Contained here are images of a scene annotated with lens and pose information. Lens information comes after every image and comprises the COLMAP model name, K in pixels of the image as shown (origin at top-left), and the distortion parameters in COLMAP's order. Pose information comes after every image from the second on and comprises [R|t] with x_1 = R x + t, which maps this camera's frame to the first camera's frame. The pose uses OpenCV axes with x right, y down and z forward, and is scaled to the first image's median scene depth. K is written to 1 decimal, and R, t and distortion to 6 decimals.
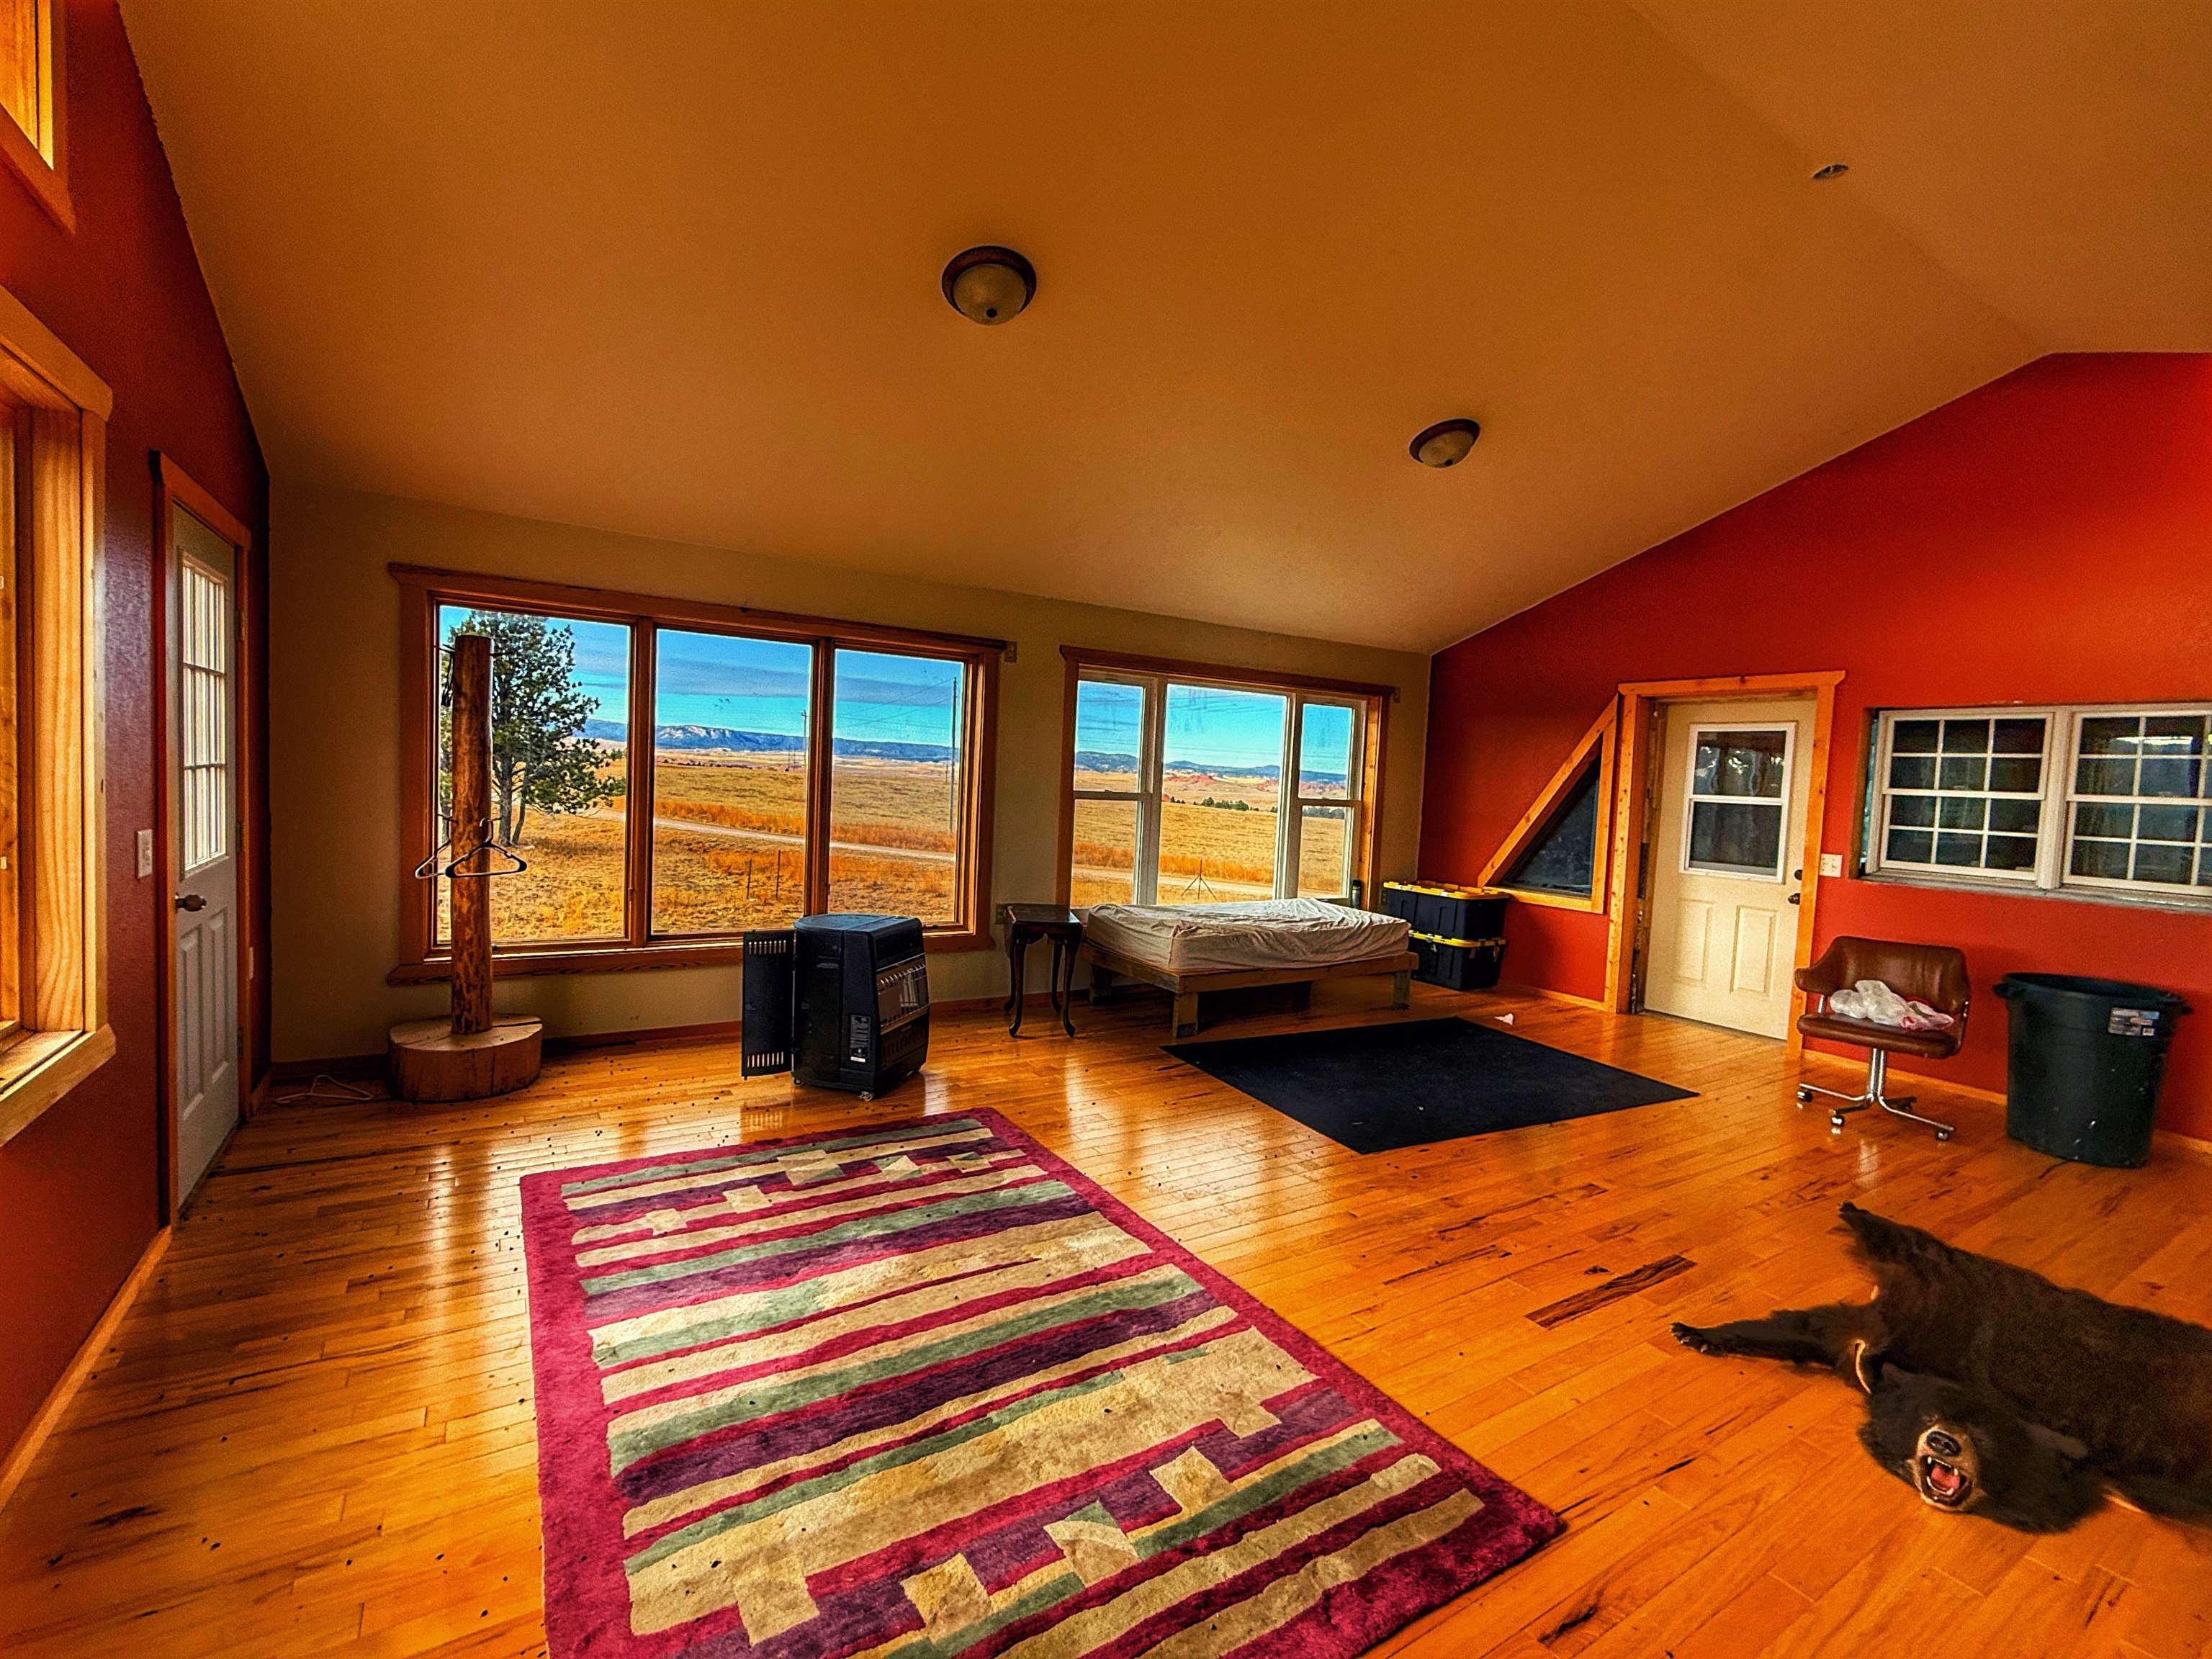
lens RADIAL K [[980.4, 0, 1104.9], [0, 980.4, 834.1], [0, 0, 1]] dist [-0.000583, -0.000450]
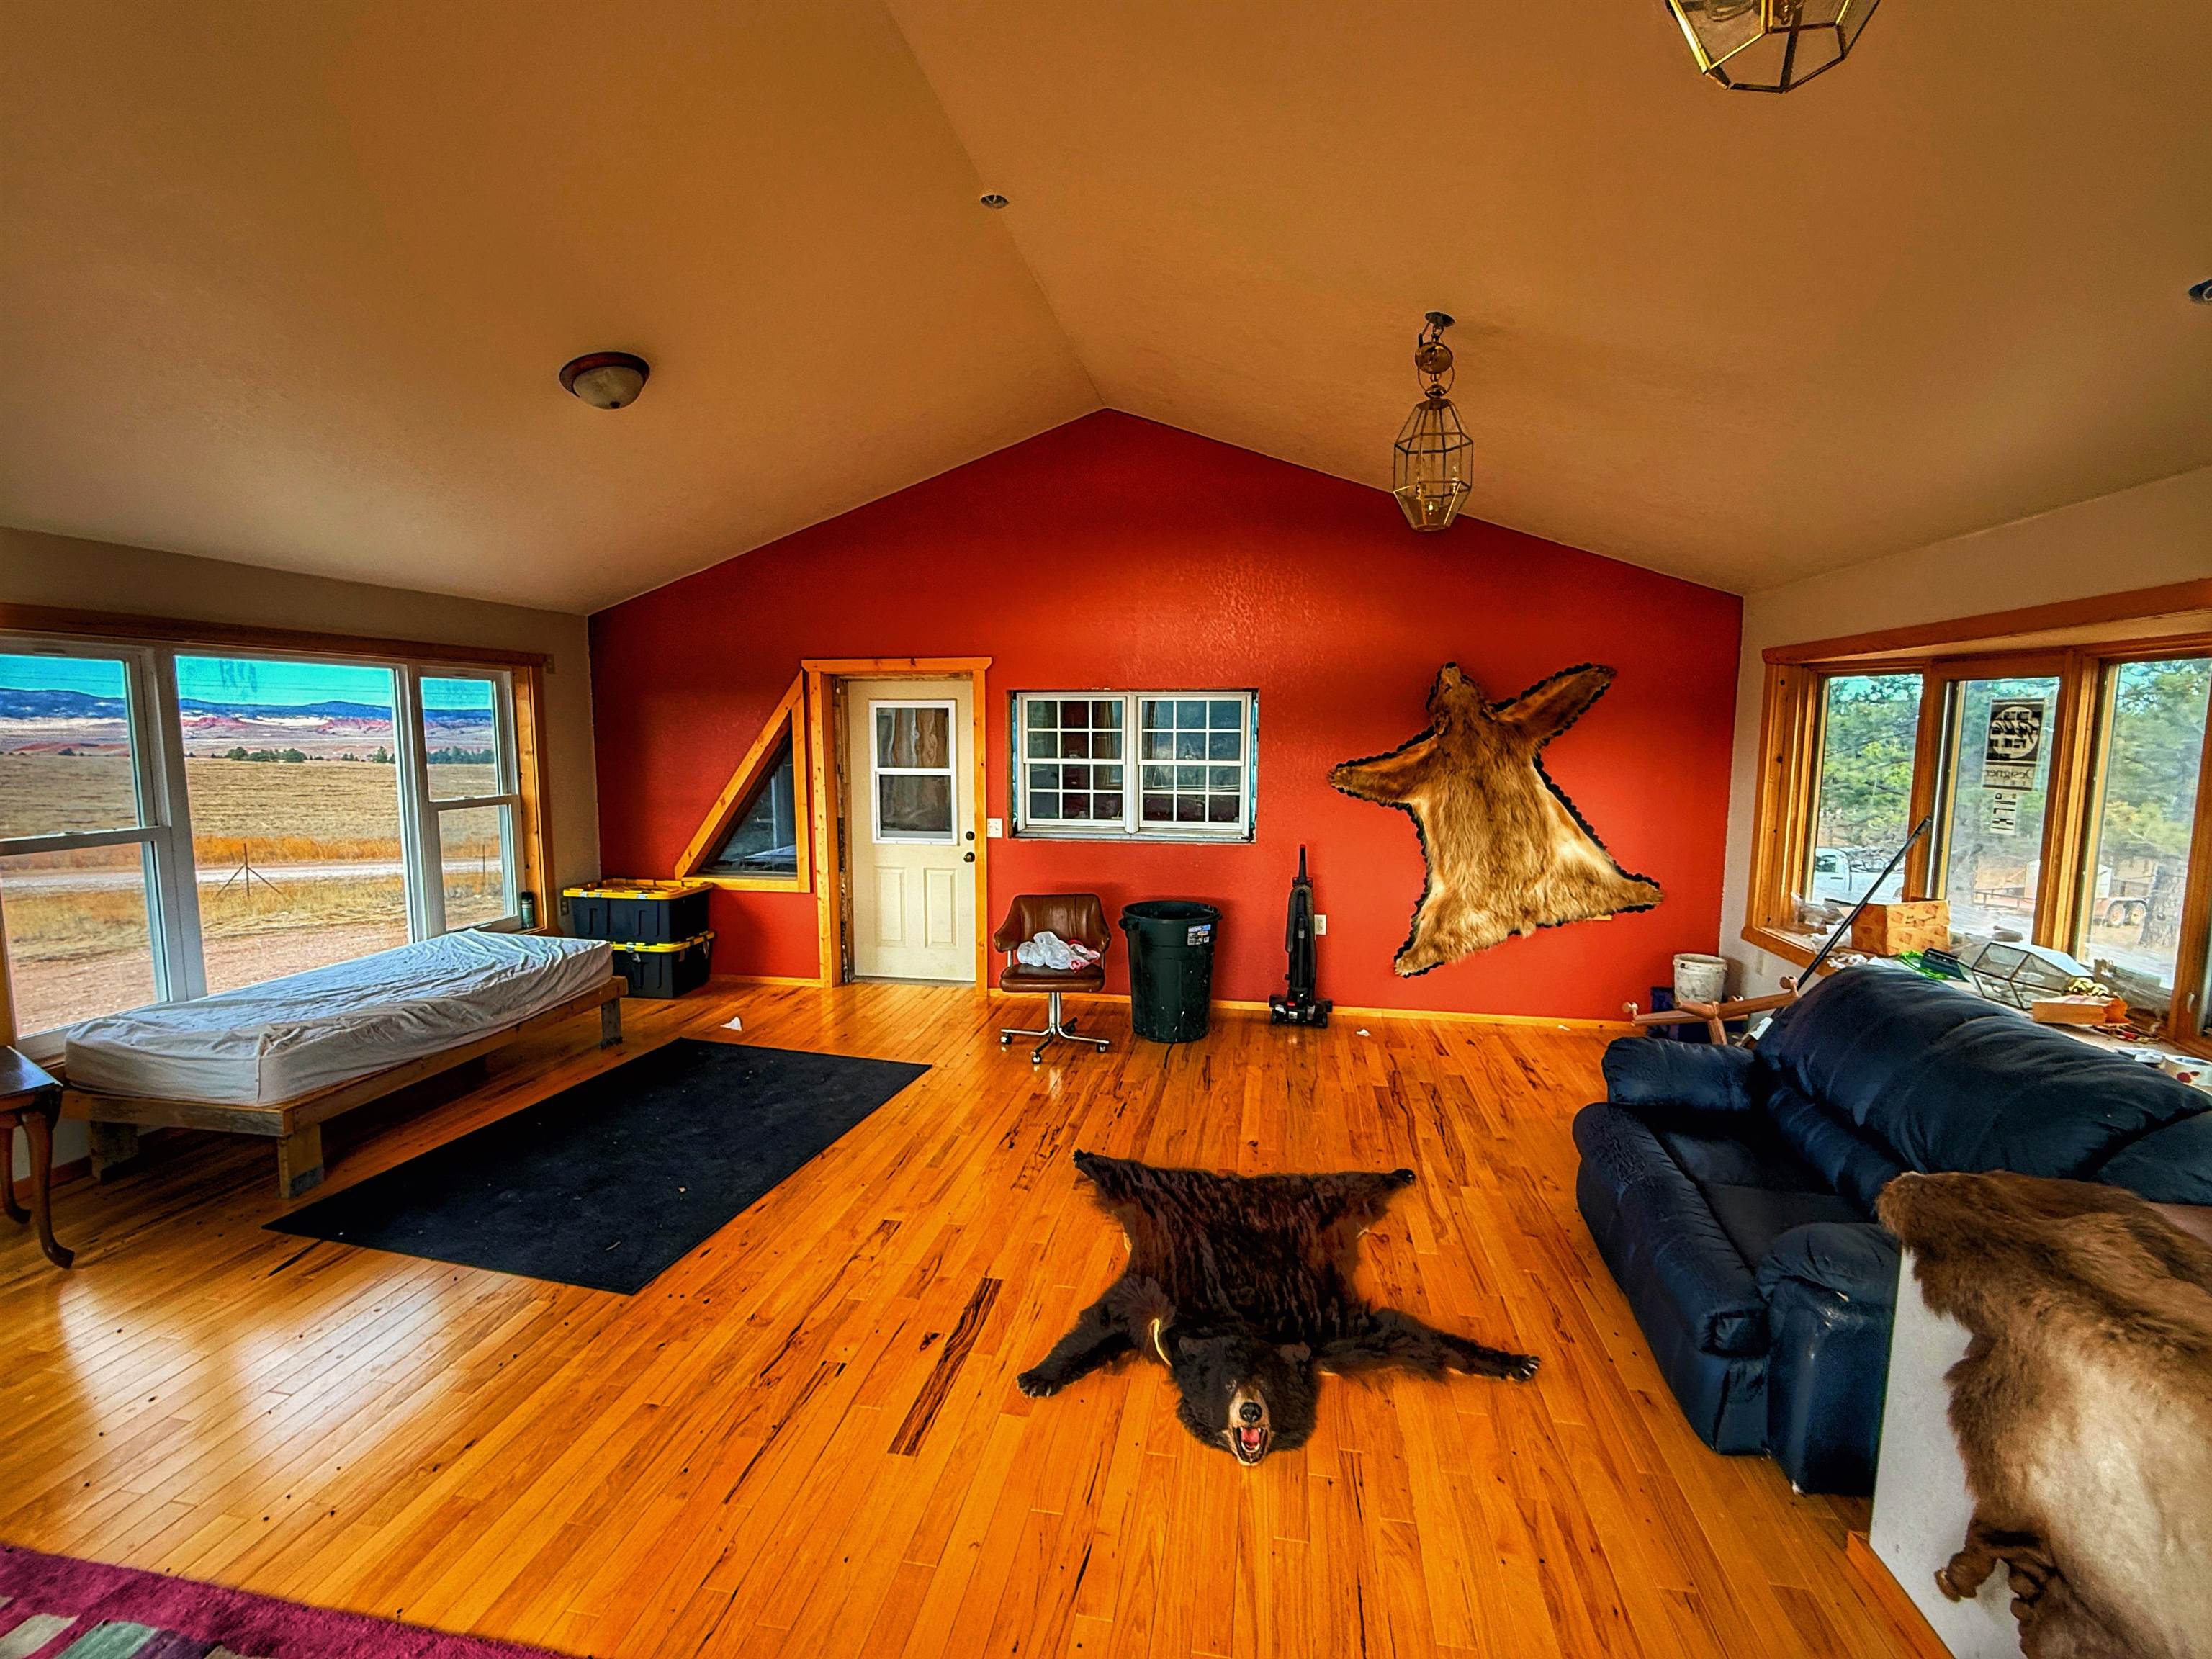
lens RADIAL K [[980.4, 0, 1104.9], [0, 980.4, 834.1], [0, 0, 1]] dist [-0.000583, -0.000450]
pose [[0.674636, -0.123887, 0.727680, -0.008248], [0.071945, 0.992157, 0.102214, -0.066417], [-0.734636, -0.016604, 0.678259, 0.121787]]
